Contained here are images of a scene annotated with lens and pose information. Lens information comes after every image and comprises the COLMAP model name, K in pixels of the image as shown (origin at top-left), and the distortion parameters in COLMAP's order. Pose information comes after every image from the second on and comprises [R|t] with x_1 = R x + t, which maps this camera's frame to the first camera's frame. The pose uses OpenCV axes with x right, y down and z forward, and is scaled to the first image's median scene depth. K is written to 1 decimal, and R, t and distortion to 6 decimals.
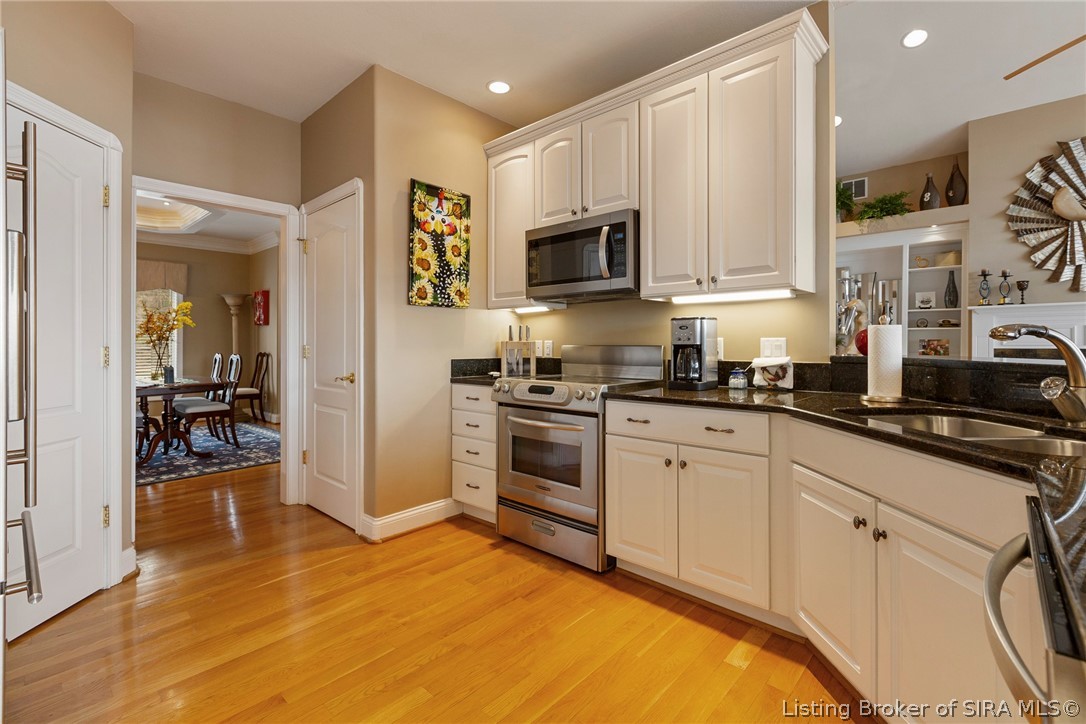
lens RADIAL K [[493.3, 0, 545.4], [0, 493.3, 345.9], [0, 0, 1]] dist [0.004577, -0.002760]
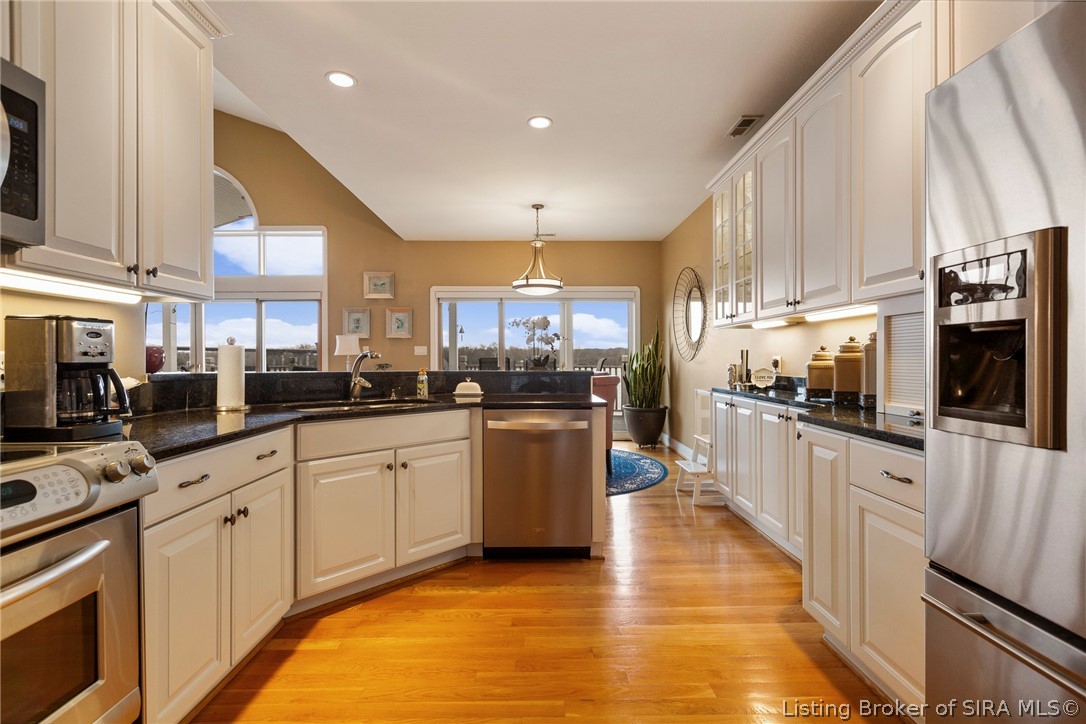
lens RADIAL K [[493.3, 0, 541.3], [0, 493.3, 361.7], [0, 0, 1]] dist [0.004577, -0.002760]
pose [[-0.682104, -0.000937, 0.731255, -0.246146], [0.003366, 0.999985, 0.004420, -0.002533], [-0.731248, 0.005476, -0.682090, 0.459285]]
